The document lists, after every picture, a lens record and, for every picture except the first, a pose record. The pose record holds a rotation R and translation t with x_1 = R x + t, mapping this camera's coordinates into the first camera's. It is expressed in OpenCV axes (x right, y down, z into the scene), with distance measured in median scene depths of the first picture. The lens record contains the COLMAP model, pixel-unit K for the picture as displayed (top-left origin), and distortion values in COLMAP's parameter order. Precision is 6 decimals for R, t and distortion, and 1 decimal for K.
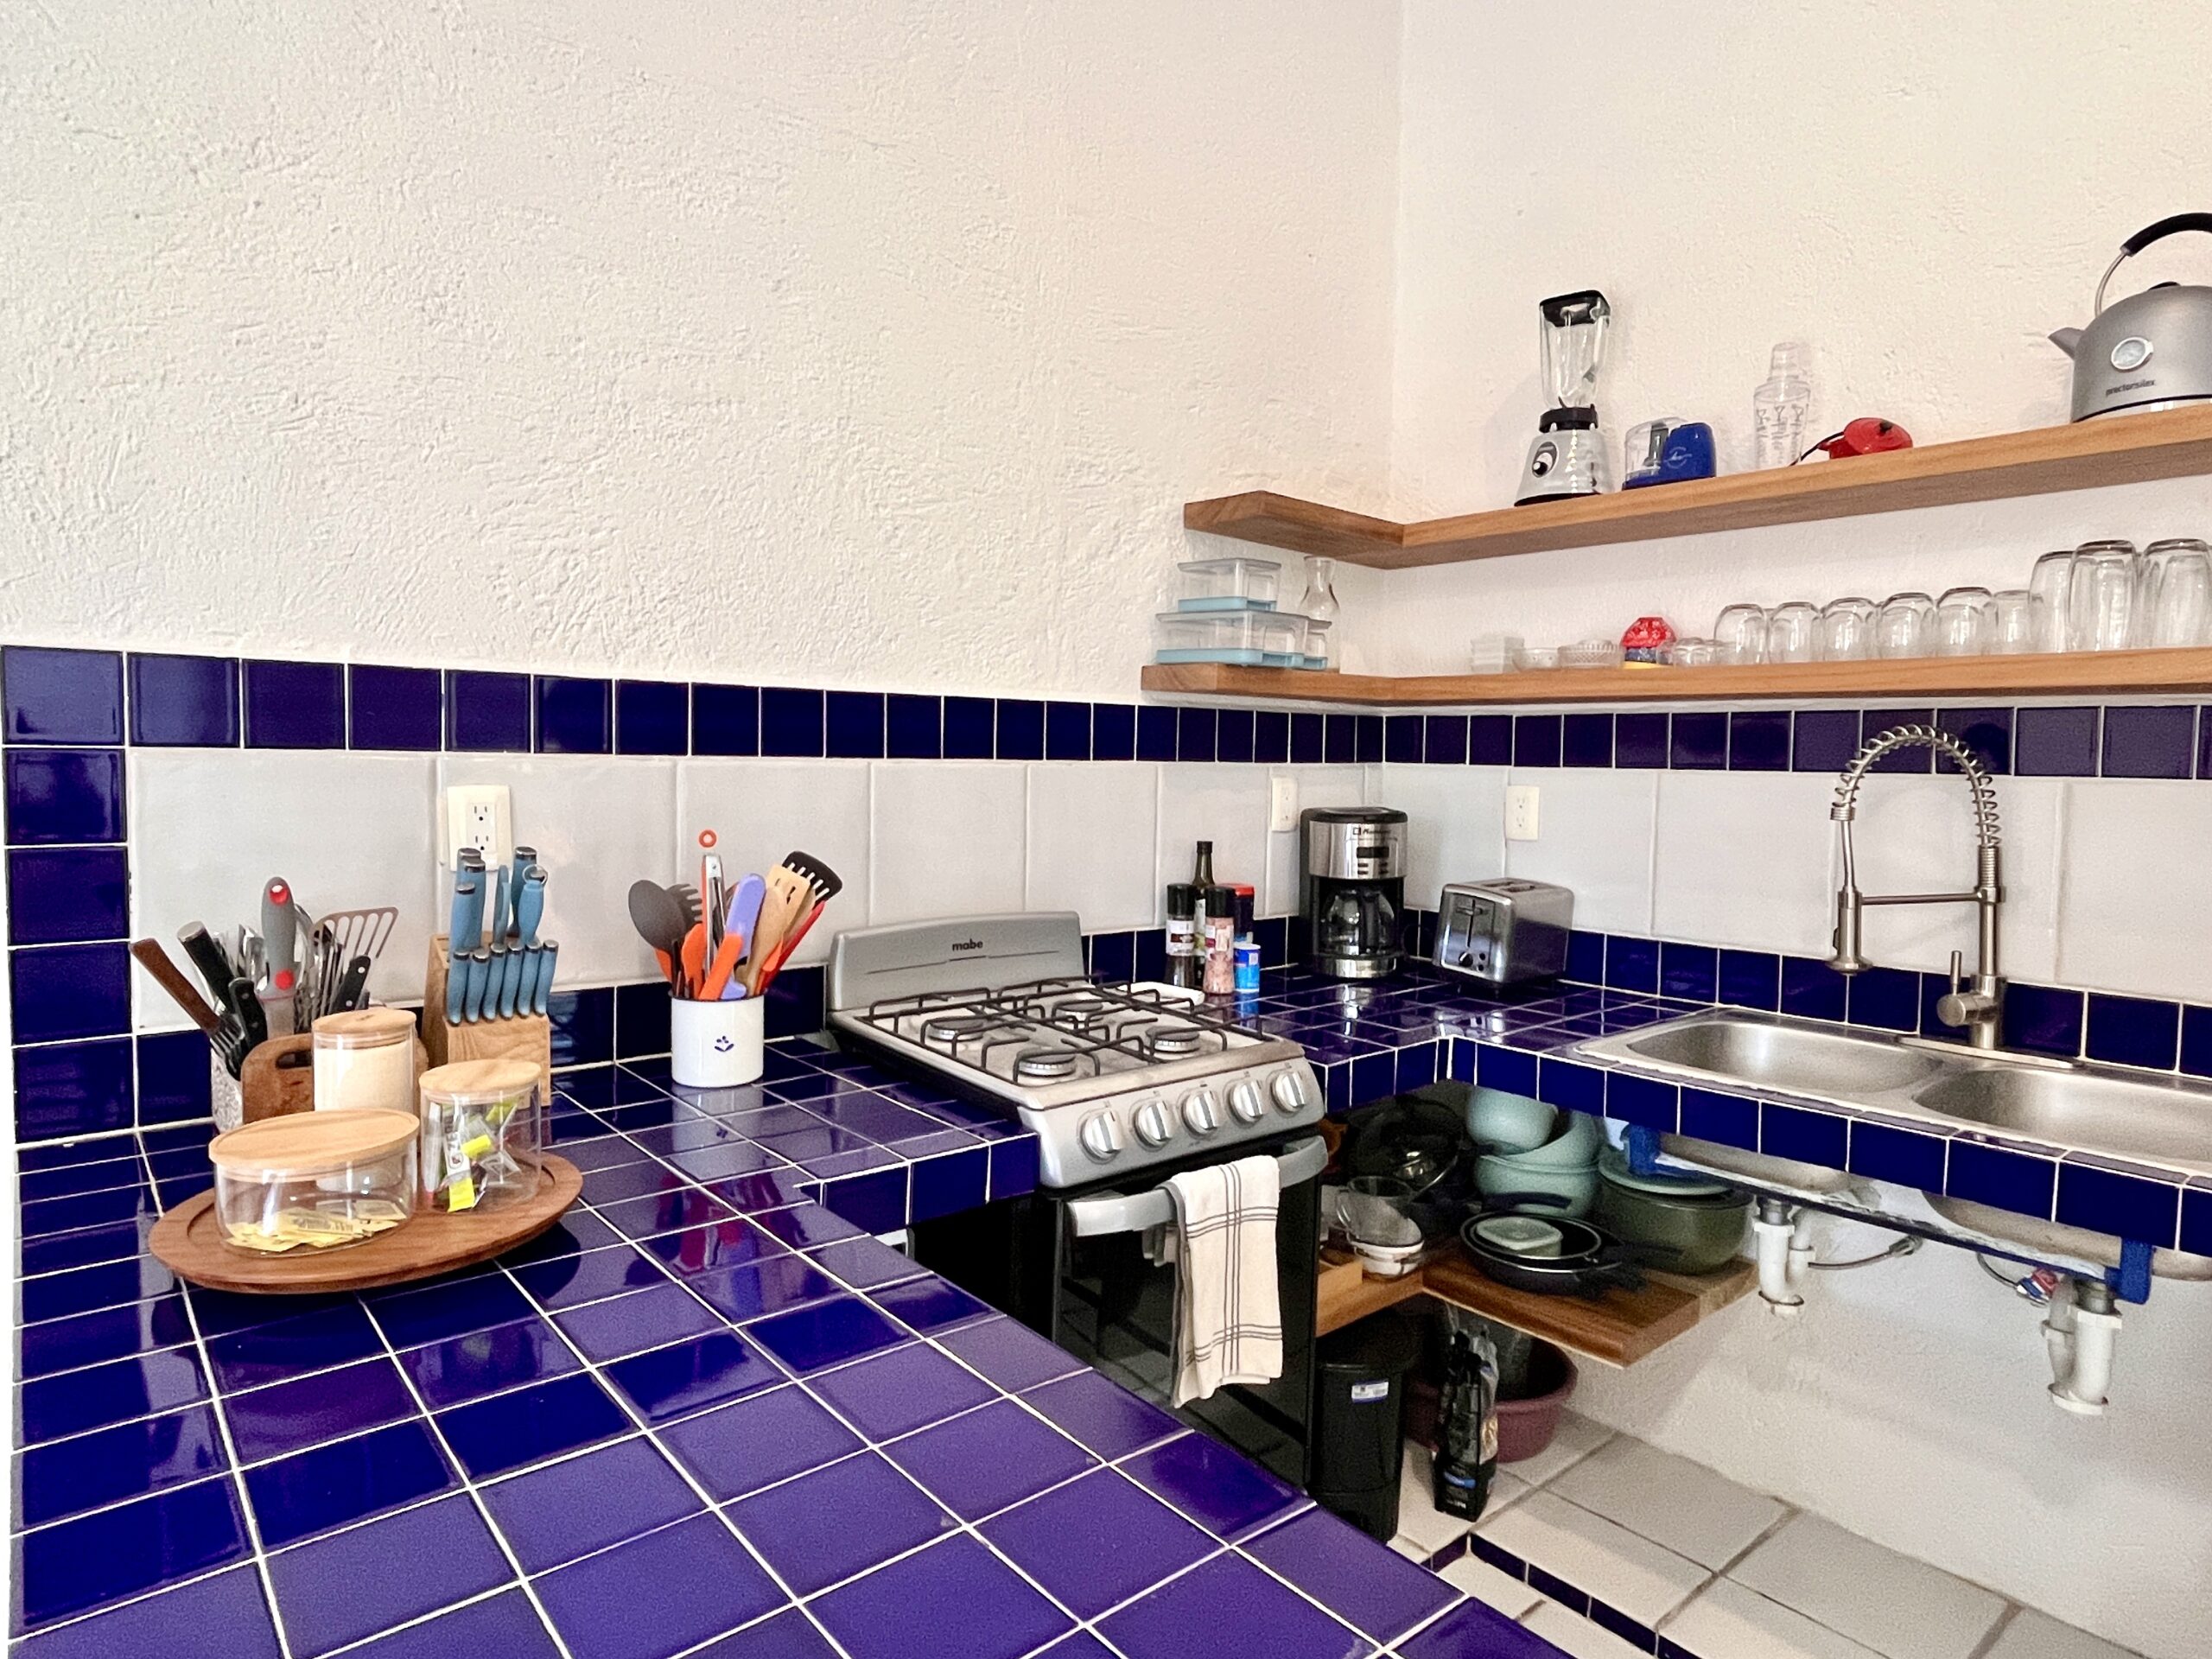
lens RADIAL K [[1268.5, 0, 1095.7], [0, 1268.5, 832.4], [0, 0, 1]] dist [-0.002858, -0.004383]
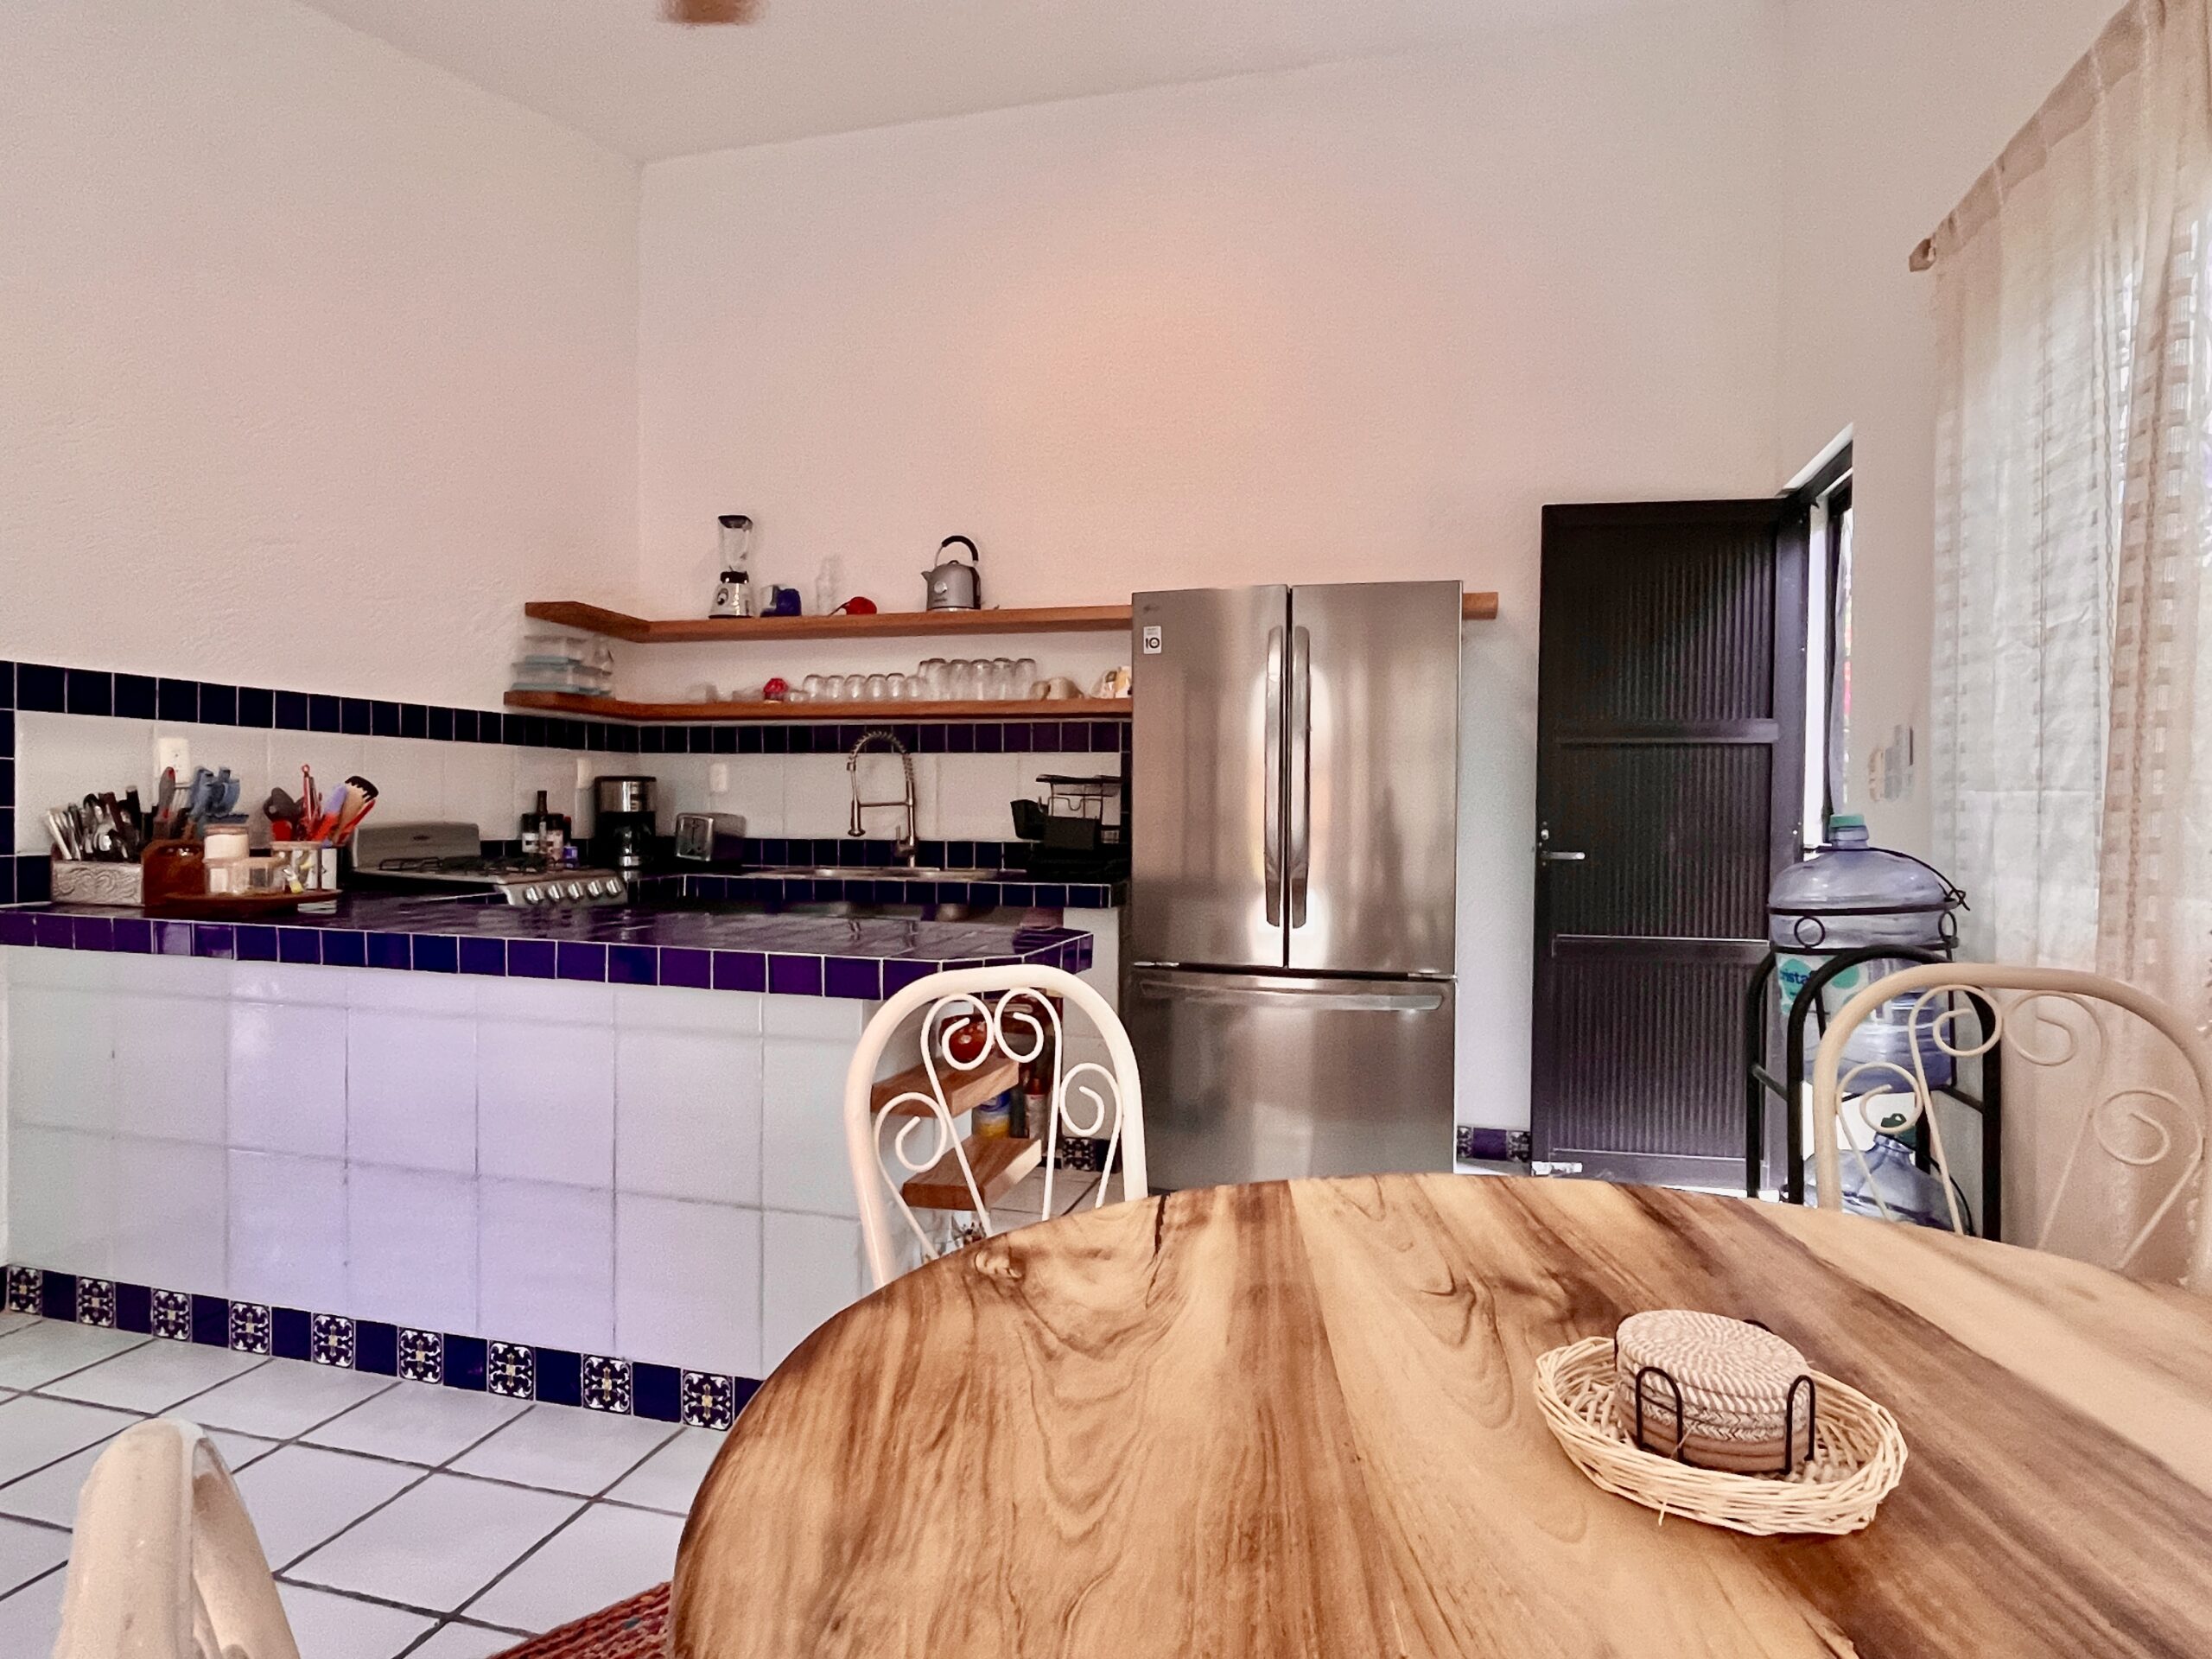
lens RADIAL K [[1268.5, 0, 1095.7], [0, 1268.5, 832.4], [0, 0, 1]] dist [-0.002858, -0.004383]
pose [[0.827246, -0.019067, 0.561517, -0.285719], [0.037972, 0.999036, -0.022019, 0.141149], [-0.560556, 0.039537, 0.827172, -0.958758]]
